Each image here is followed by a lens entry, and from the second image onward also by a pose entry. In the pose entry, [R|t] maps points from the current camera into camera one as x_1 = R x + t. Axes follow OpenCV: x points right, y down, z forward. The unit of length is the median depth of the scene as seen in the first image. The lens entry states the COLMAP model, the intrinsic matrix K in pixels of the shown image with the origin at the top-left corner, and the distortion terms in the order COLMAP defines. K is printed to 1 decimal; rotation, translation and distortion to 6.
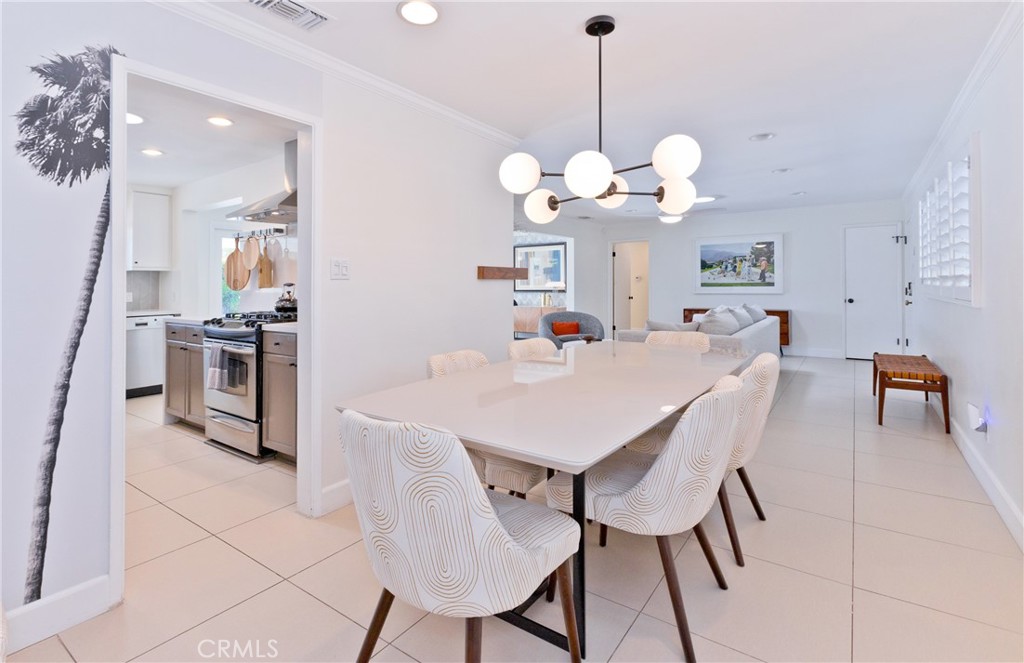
lens RADIAL K [[490.6, 0, 488.3], [0, 490.6, 298.6], [0, 0, 1]] dist [0.000353, 0.000051]
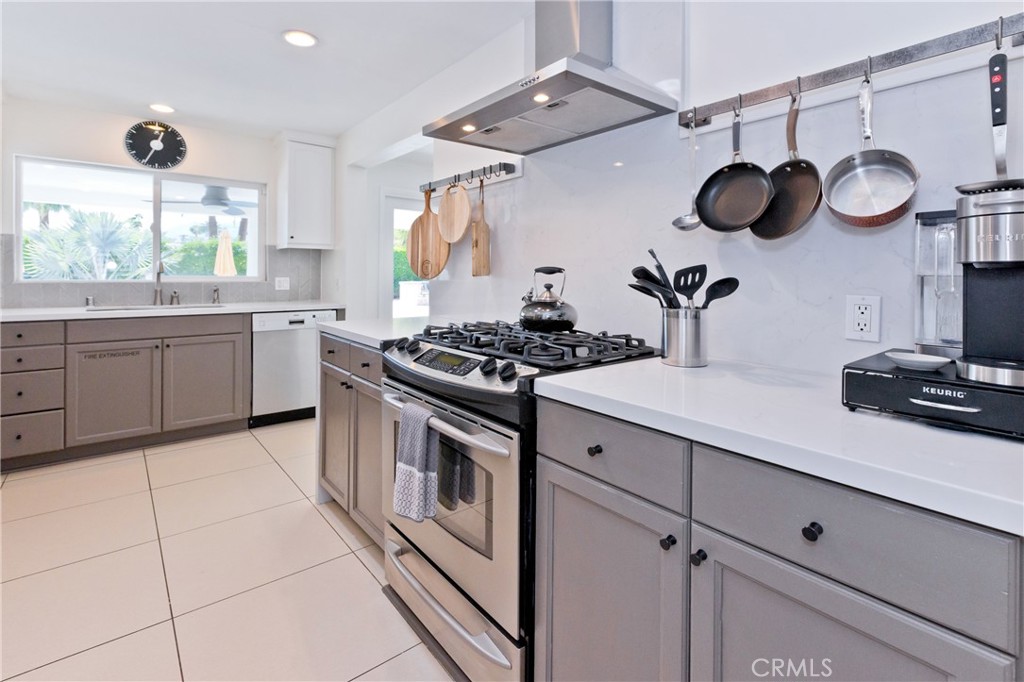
lens RADIAL K [[471.7, 0, 510.9], [0, 471.7, 335.9], [0, 0, 1]] dist [-0.005203, -0.000117]
pose [[0.972684, 0.054989, -0.225528, -0.337219], [-0.032849, 0.994367, 0.100771, -0.010689], [0.229799, -0.090610, 0.969011, 0.554072]]
